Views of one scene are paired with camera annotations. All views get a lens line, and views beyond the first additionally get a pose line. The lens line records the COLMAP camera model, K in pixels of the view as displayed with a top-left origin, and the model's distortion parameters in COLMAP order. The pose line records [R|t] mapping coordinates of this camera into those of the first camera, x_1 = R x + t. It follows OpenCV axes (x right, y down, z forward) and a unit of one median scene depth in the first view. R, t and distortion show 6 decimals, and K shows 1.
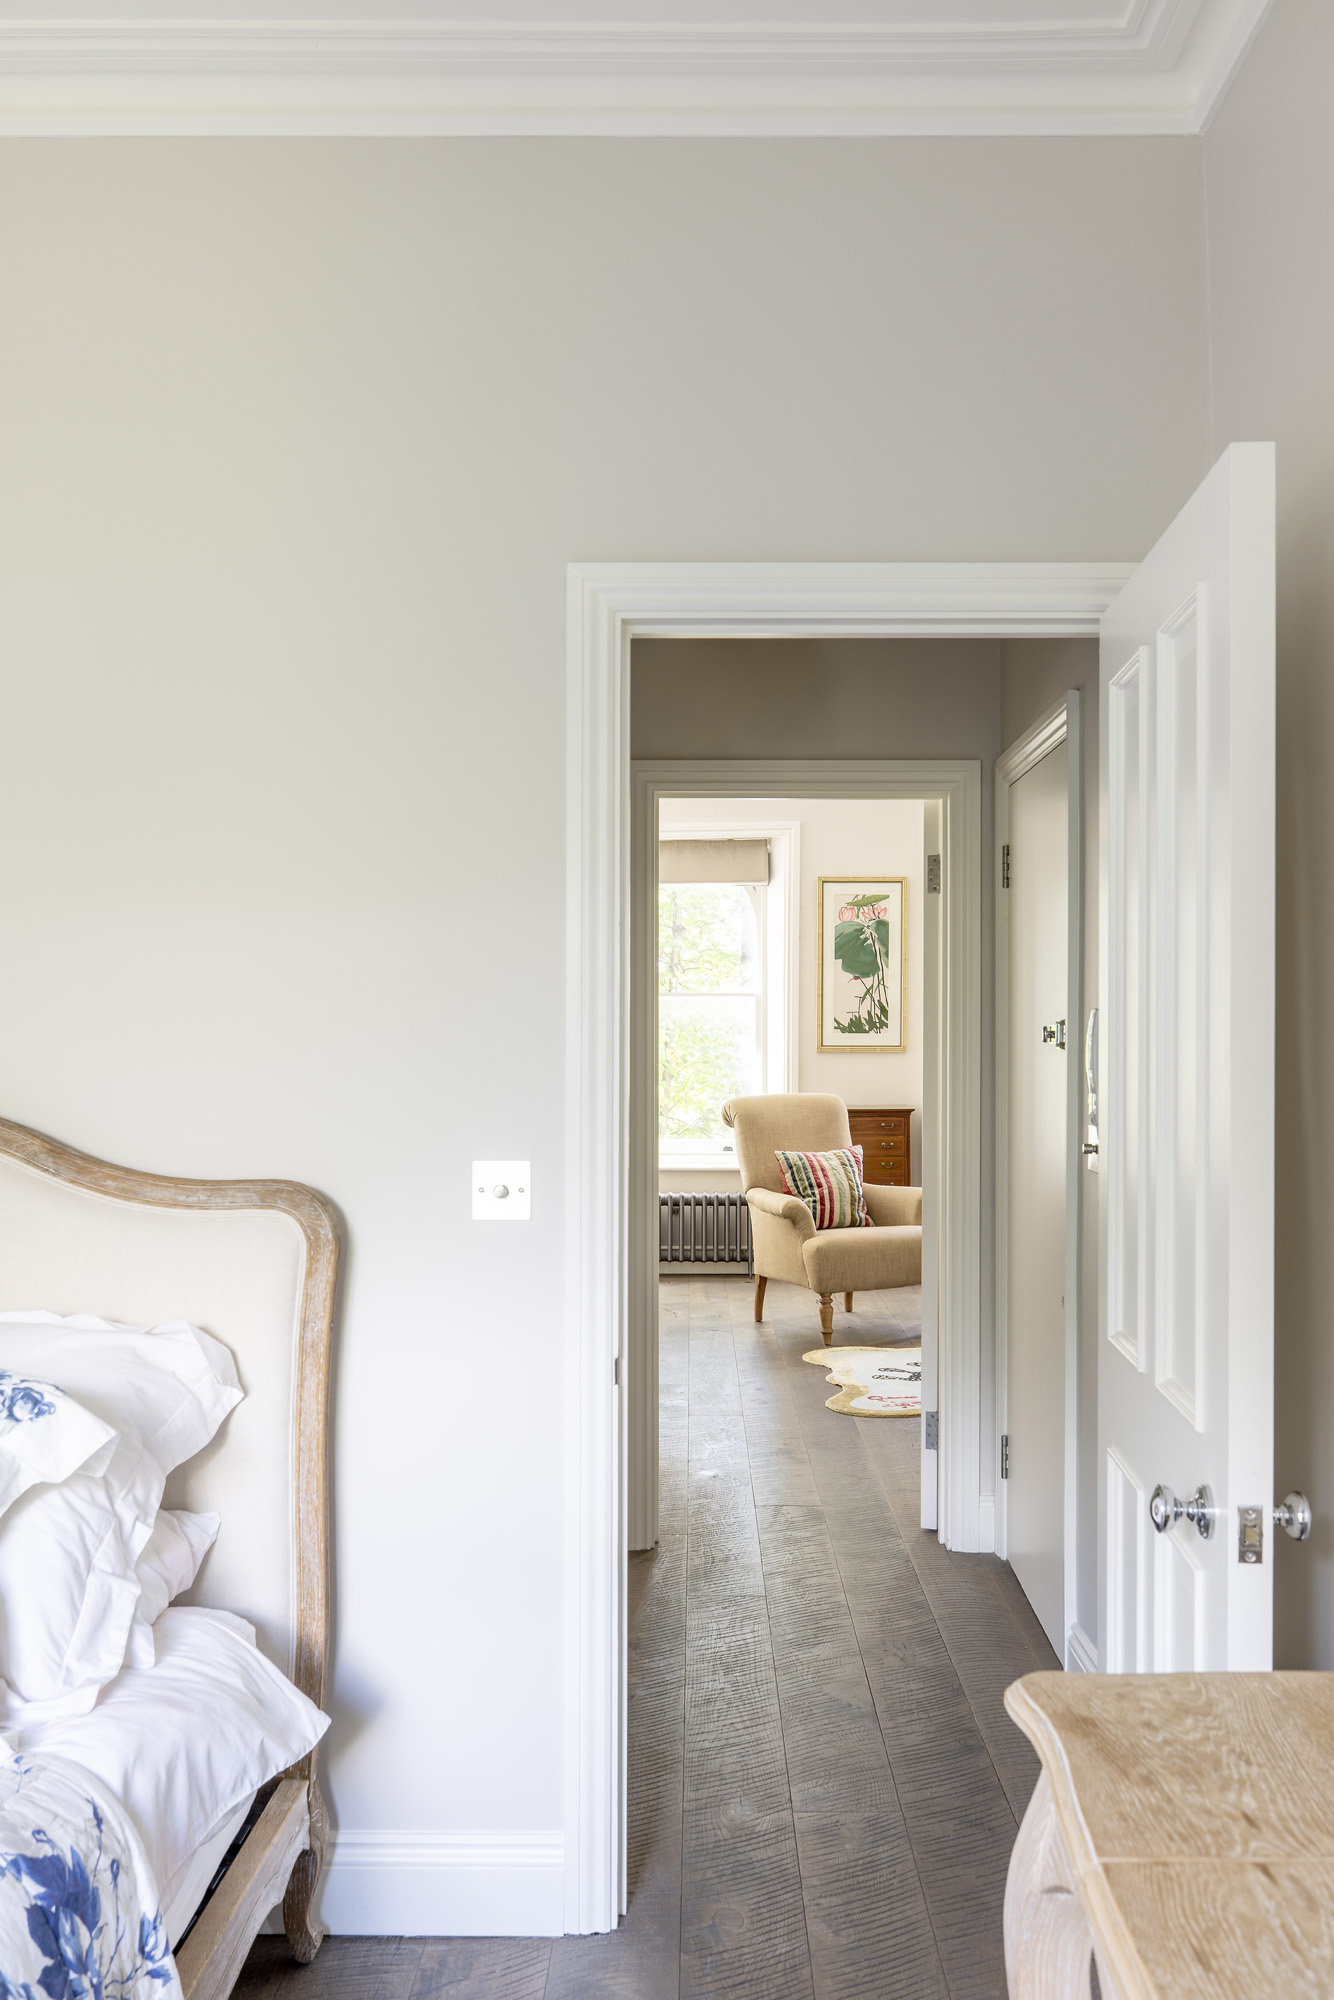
lens RADIAL K [[1671.6, 0, 717.5], [0, 1671.6, 1020.2], [0, 0, 1]] dist [0.009930, 0.005913]
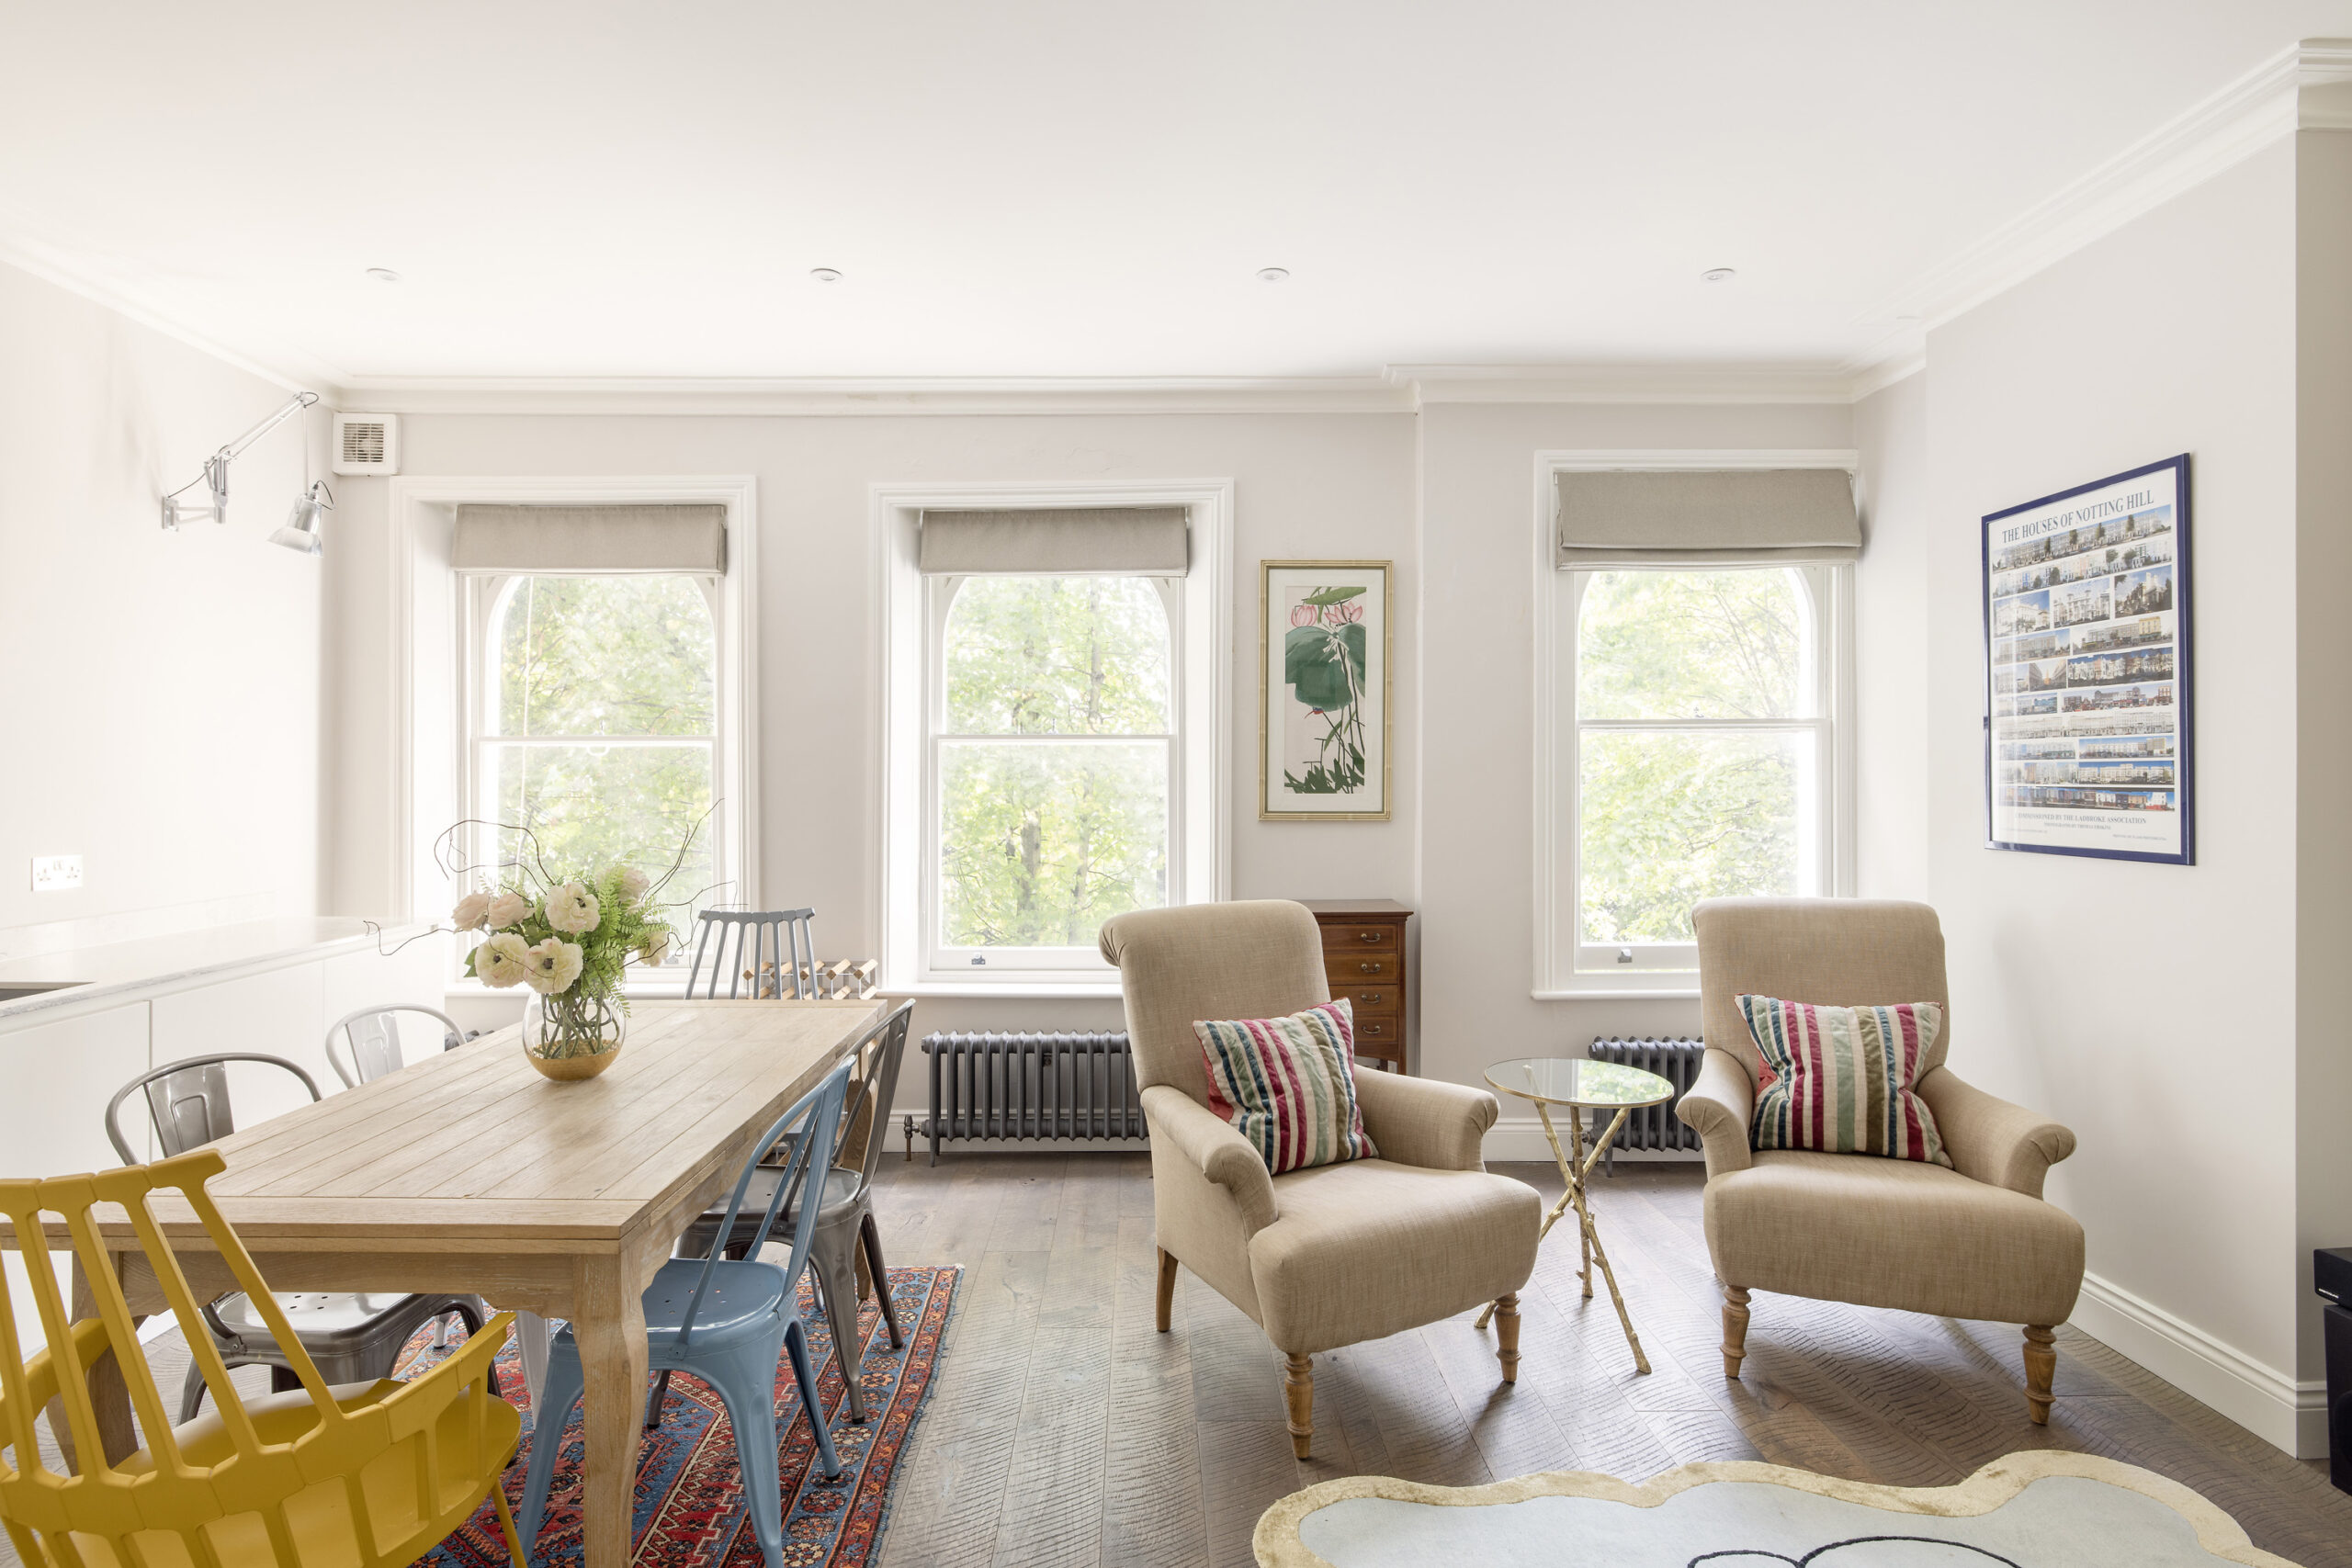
lens RADIAL K [[1151.8, 0, 1176.0], [0, 1151.8, 784.0], [0, 0, 1]] dist [-0.000302, -0.000085]
pose [[0.999932, -0.000262, 0.011697, 0.020866], [0.000151, 0.999955, 0.009478, -0.000267], [-0.011699, -0.009476, 0.999887, 0.539757]]
